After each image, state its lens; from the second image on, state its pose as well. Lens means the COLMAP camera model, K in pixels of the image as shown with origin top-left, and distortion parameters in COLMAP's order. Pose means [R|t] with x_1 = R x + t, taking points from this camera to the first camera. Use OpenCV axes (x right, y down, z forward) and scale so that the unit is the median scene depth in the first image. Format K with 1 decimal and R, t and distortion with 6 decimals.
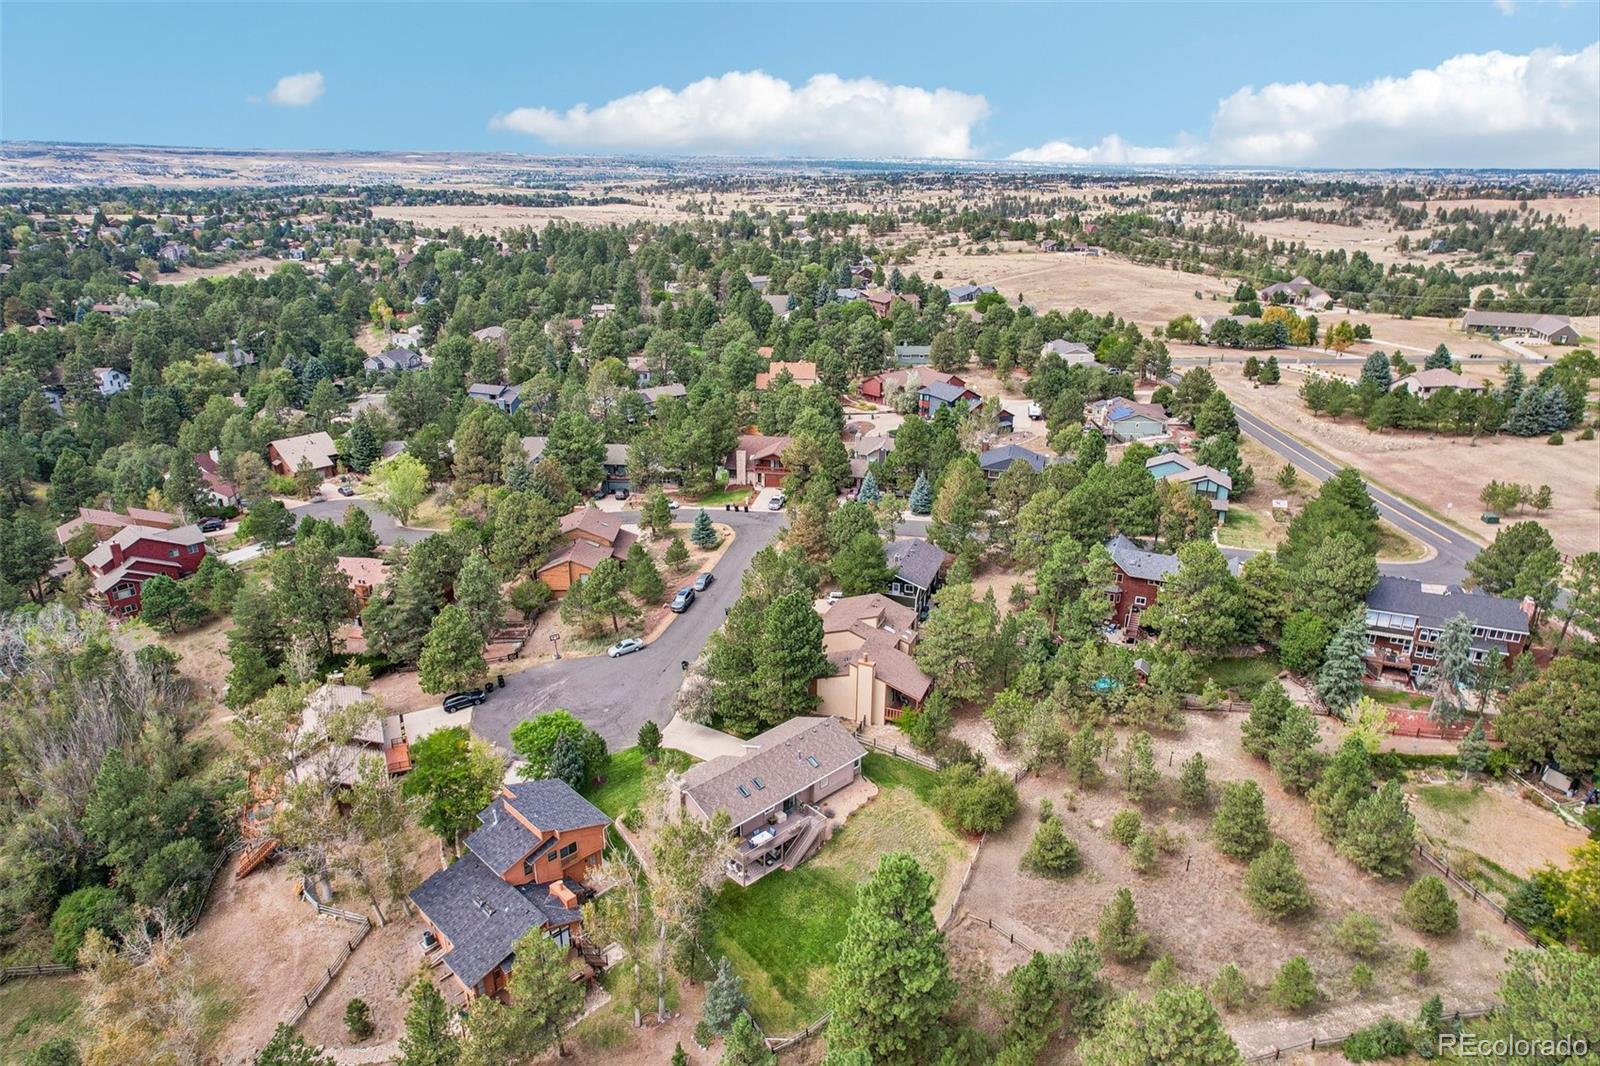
lens RADIAL K [[1015.0, 0, 800.0], [0, 1015.0, 533.0], [0, 0, 1]] dist [-0.087276, 0.081906]
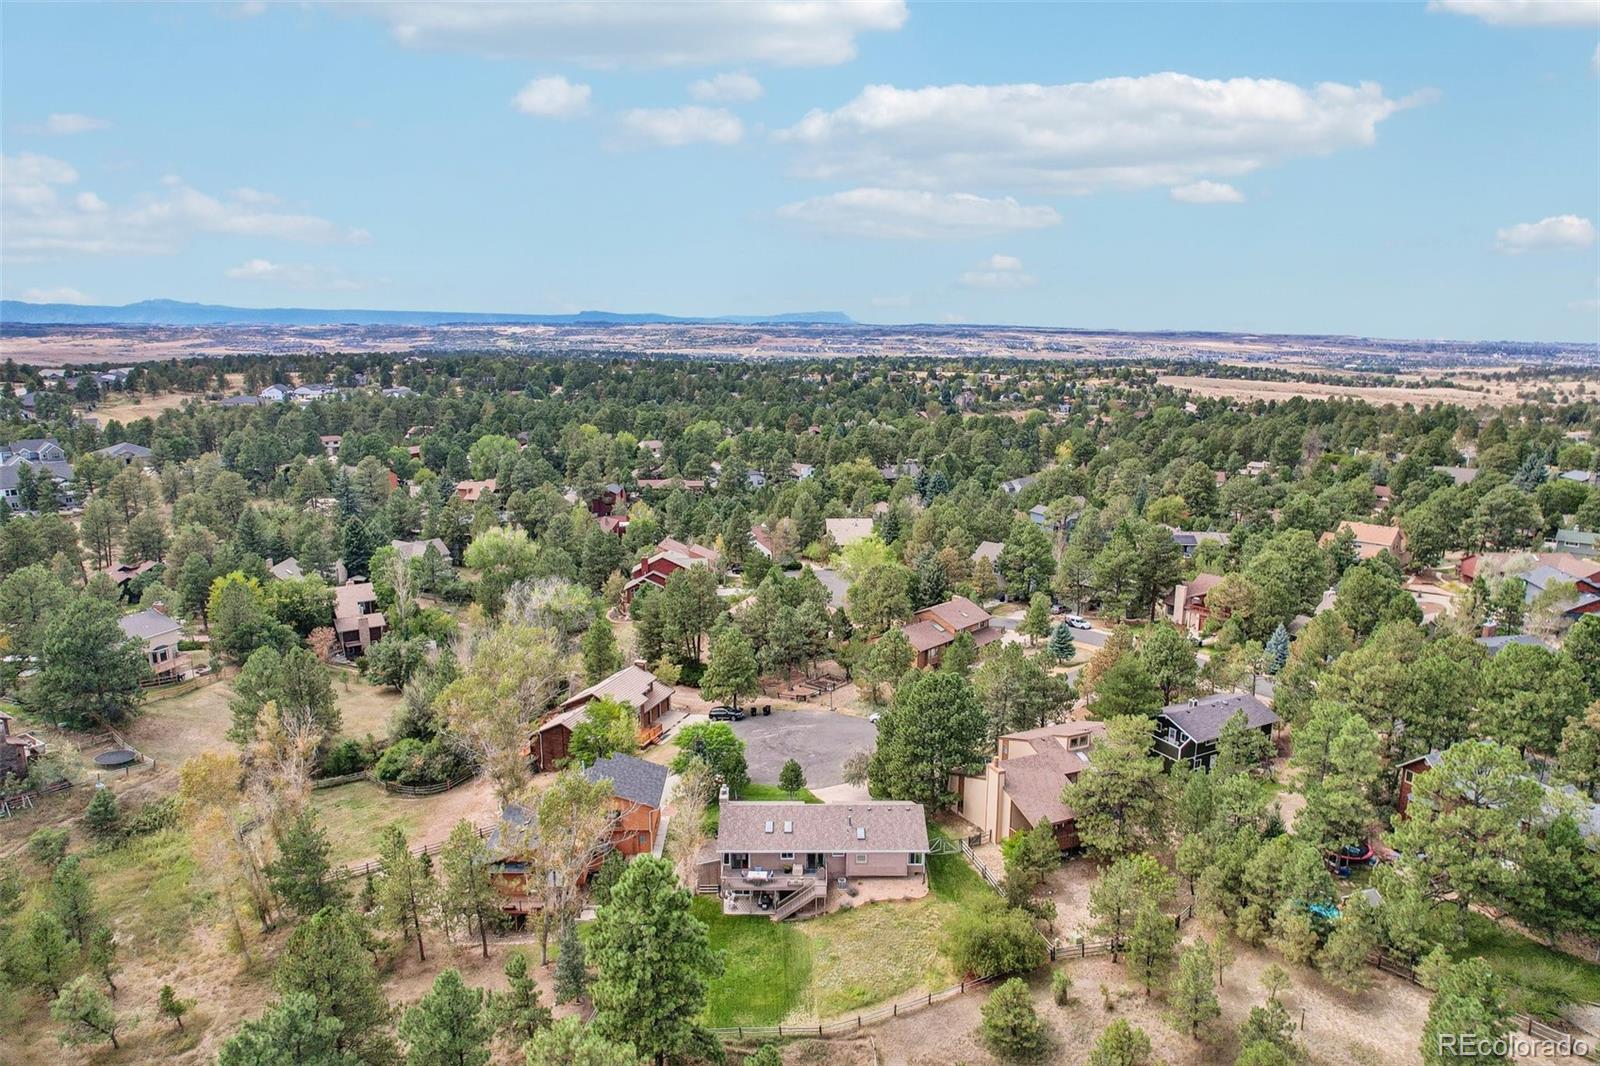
lens RADIAL K [[1015.0, 0, 800.0], [0, 1015.0, 533.0], [0, 0, 1]] dist [-0.087276, 0.081906]
pose [[0.720344, 0.131909, -0.680958, 0.298296], [-0.244633, 0.966978, -0.071467, 0.020169], [0.649045, 0.218065, 0.728827, 0.118655]]
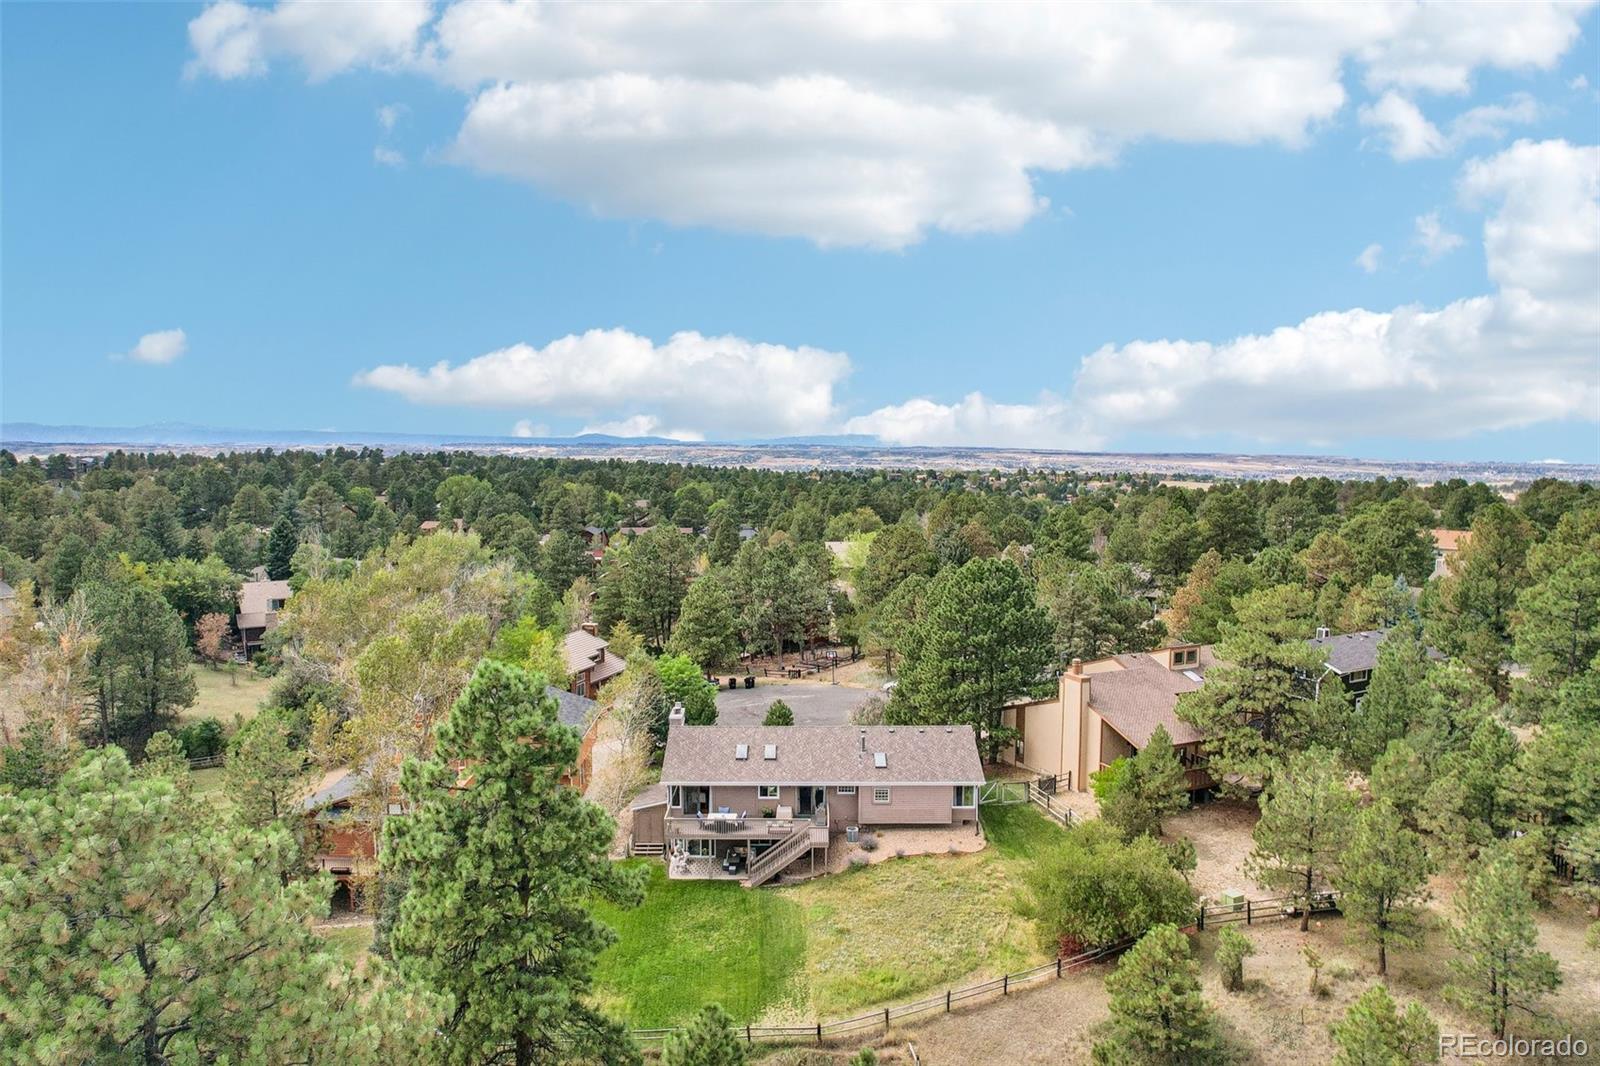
lens RADIAL K [[1015.0, 0, 800.0], [0, 1015.0, 533.0], [0, 0, 1]] dist [-0.087276, 0.081906]
pose [[0.721044, 0.051290, -0.690989, 0.207494], [-0.245870, 0.951299, -0.185952, 0.116004], [0.647799, 0.303973, 0.698539, 0.260693]]
